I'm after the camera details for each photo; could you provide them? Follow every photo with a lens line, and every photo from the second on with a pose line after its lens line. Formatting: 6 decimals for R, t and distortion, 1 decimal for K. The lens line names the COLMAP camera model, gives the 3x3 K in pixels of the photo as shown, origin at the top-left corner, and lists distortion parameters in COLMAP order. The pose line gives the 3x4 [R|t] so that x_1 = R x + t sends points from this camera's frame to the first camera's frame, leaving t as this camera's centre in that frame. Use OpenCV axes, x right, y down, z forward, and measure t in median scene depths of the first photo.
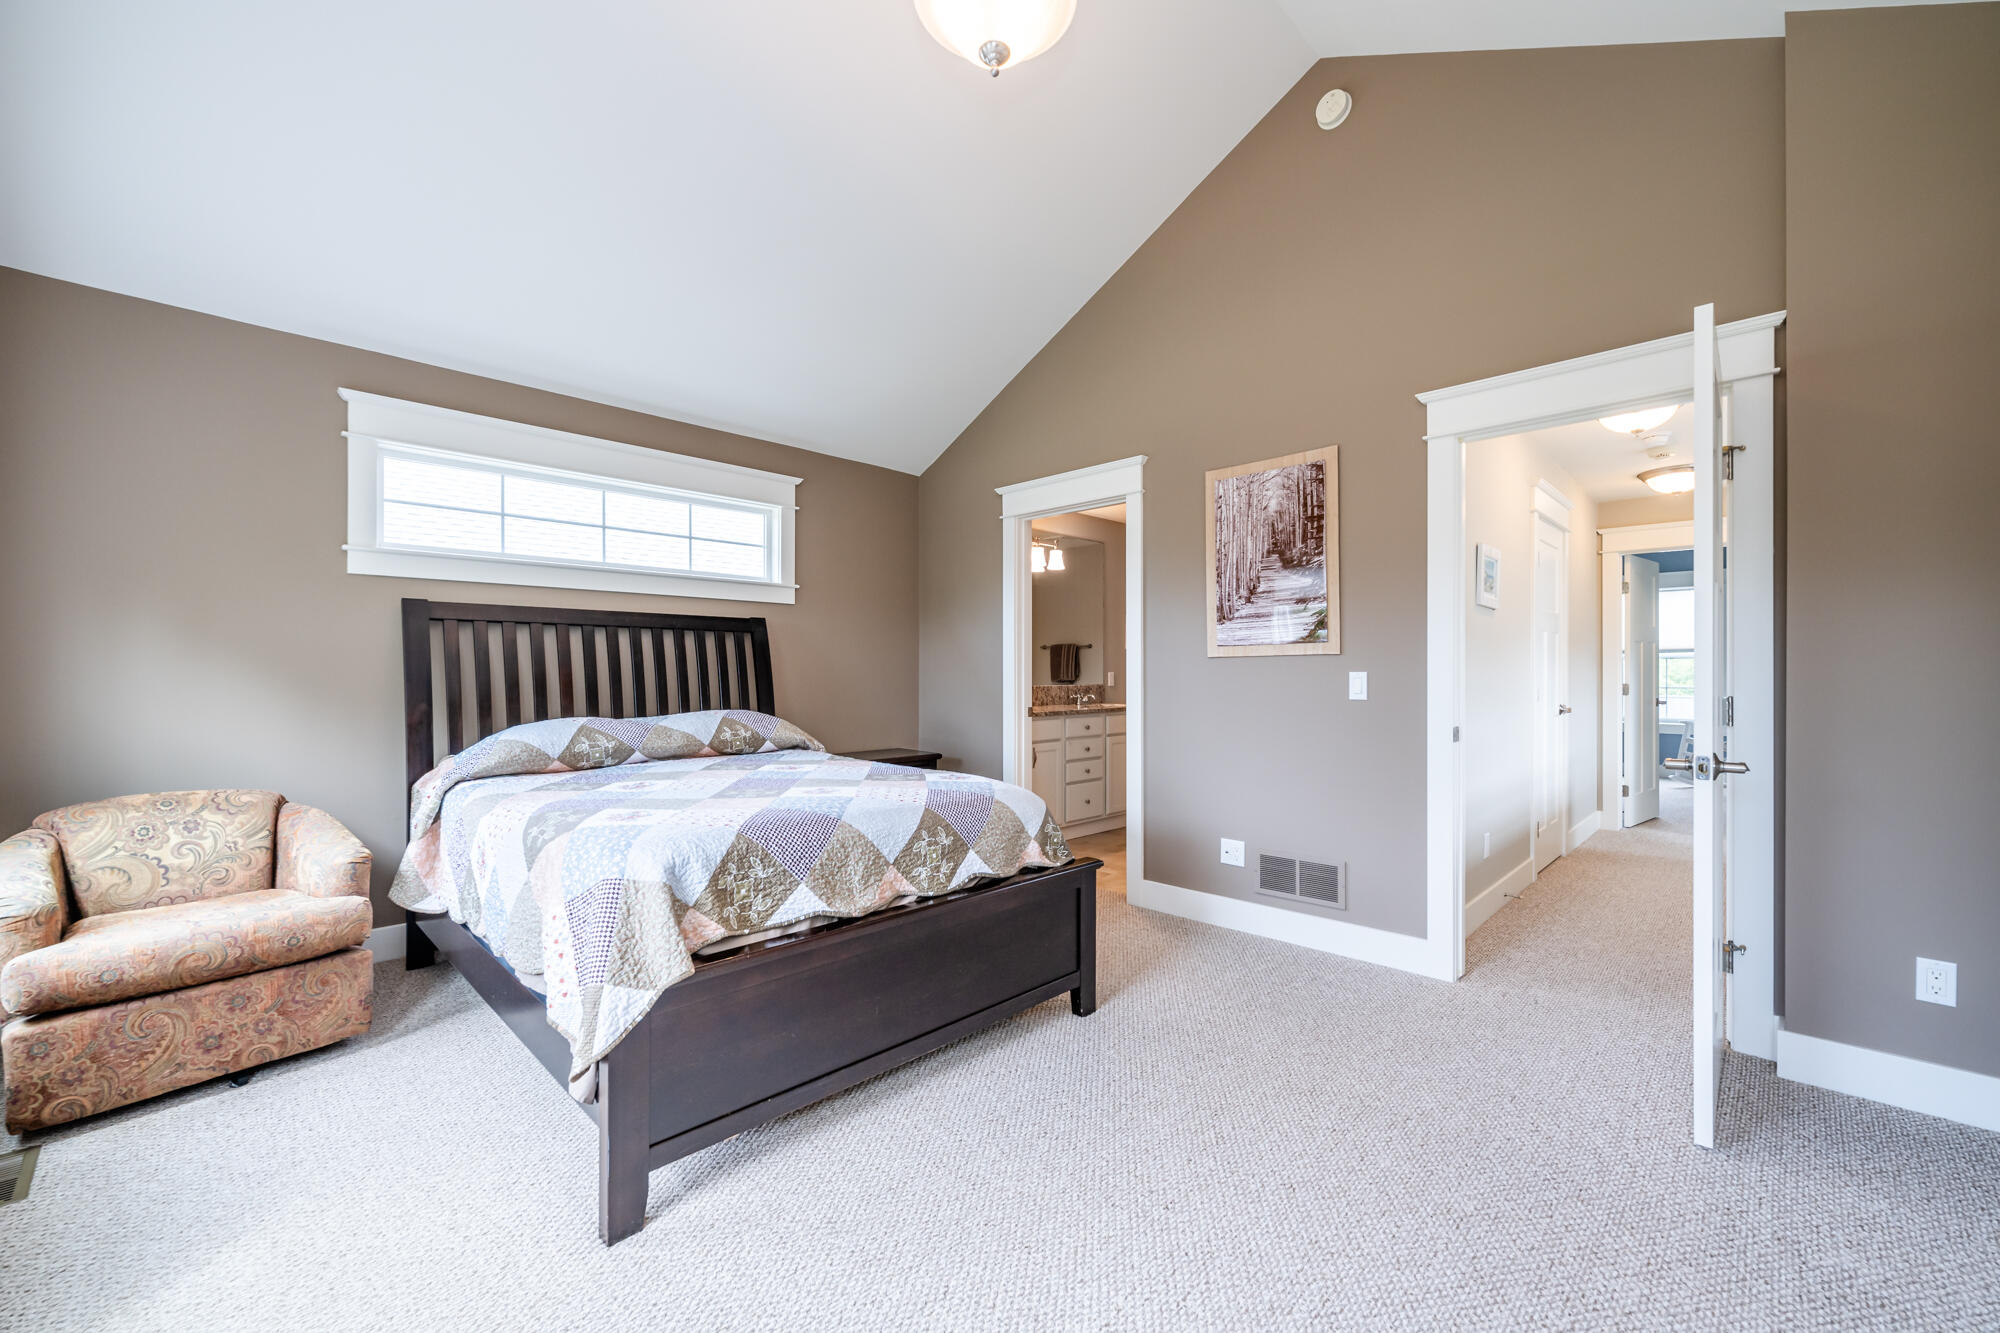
lens RADIAL K [[804.7, 0, 1000.8], [0, 804.7, 679.5], [0, 0, 1]] dist [0.002398, -0.000517]
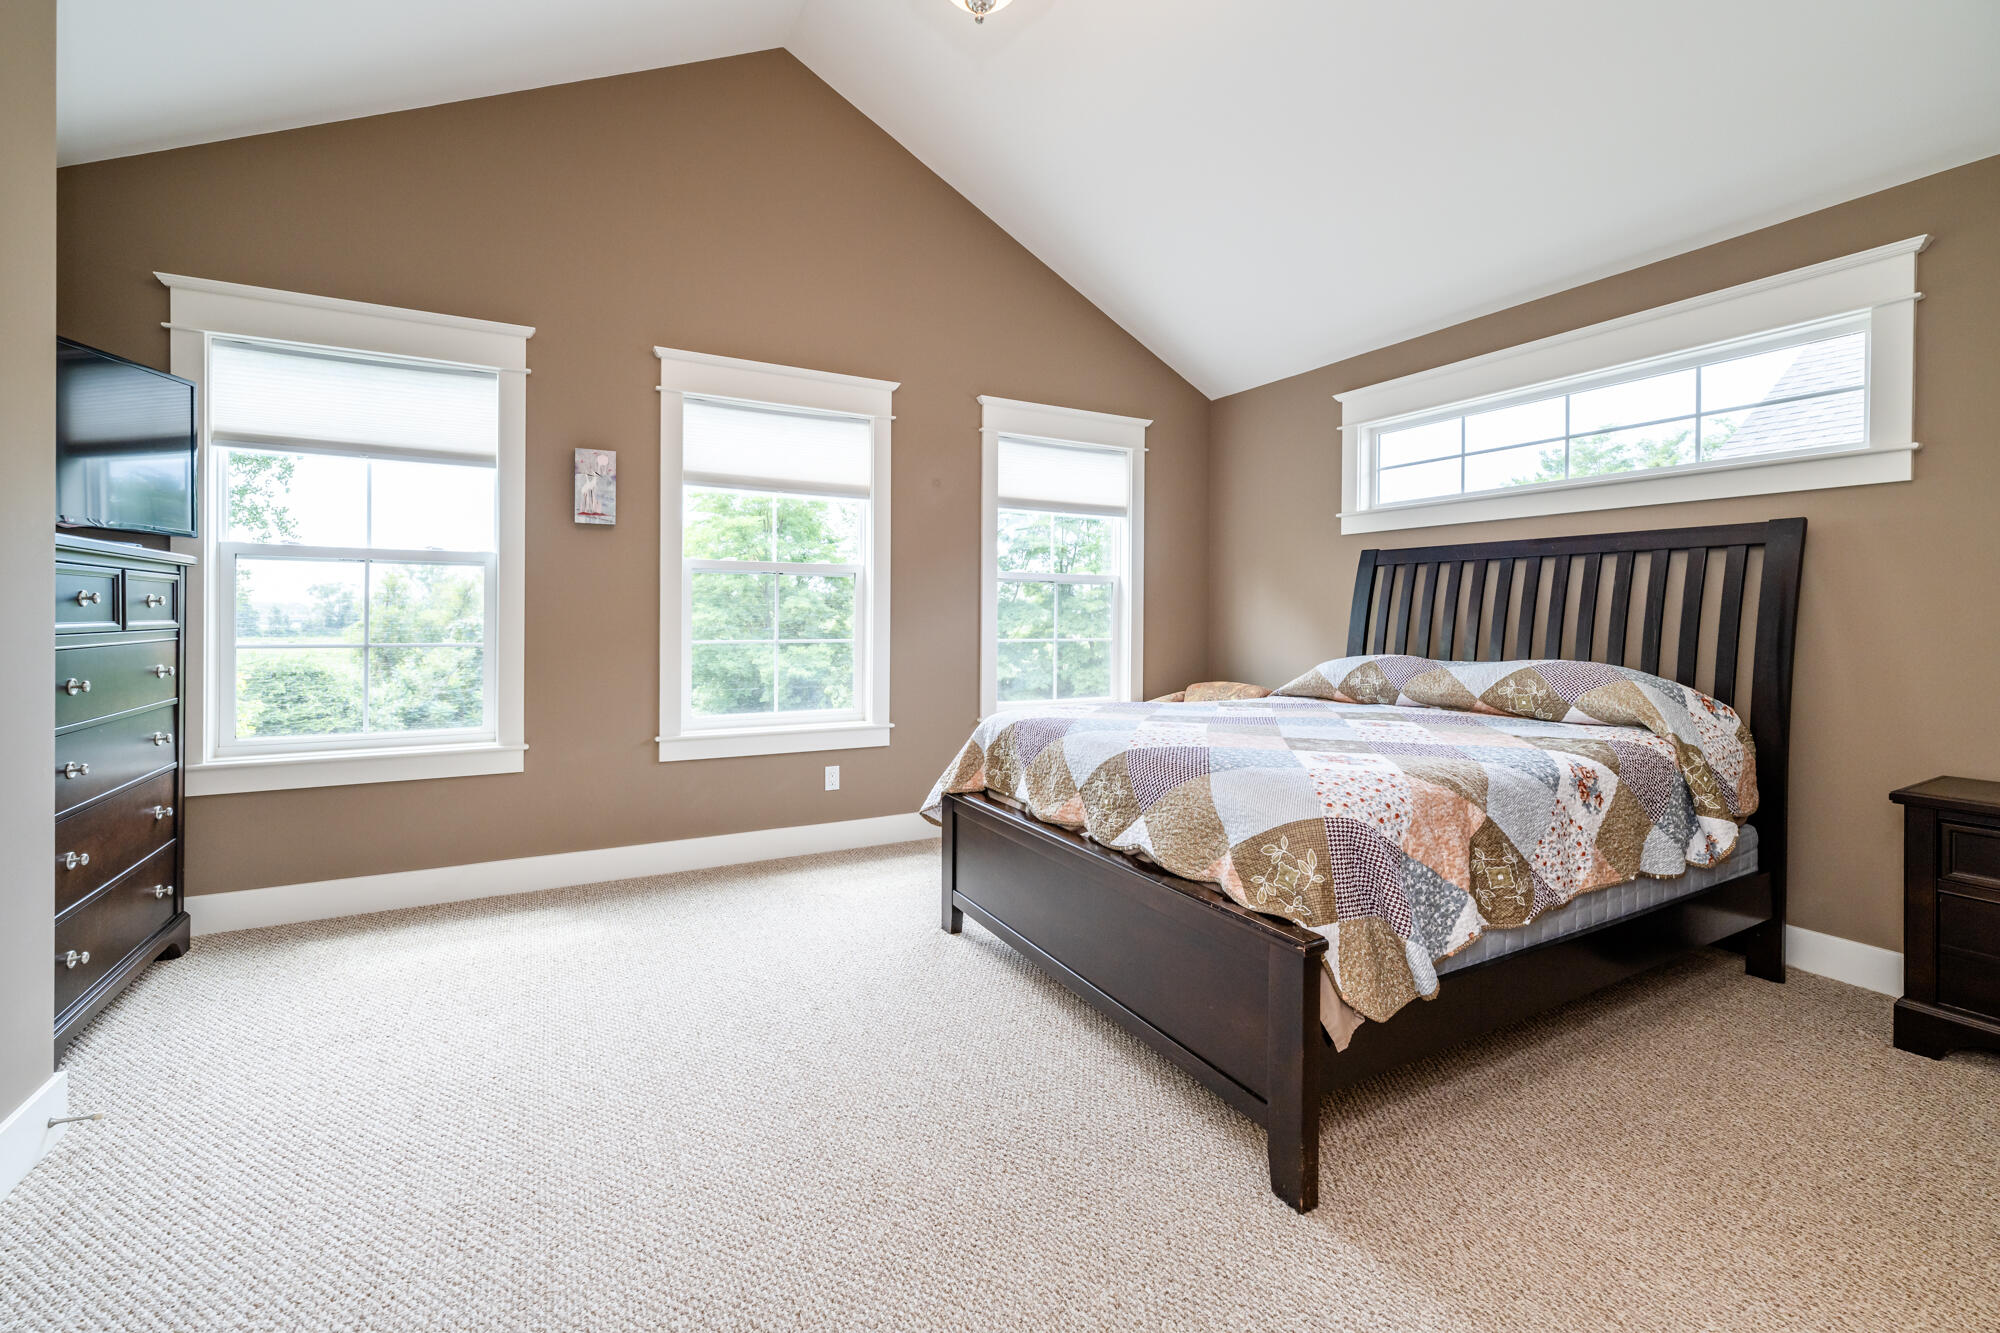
lens RADIAL K [[804.7, 0, 961.1], [0, 804.7, 621.6], [0, 0, 1]] dist [0.002398, -0.000517]
pose [[-0.304878, 0.006507, -0.952369, 0.638026], [-0.015290, 0.999814, 0.011726, 0.002681], [0.952269, 0.018137, -0.304722, 0.841943]]
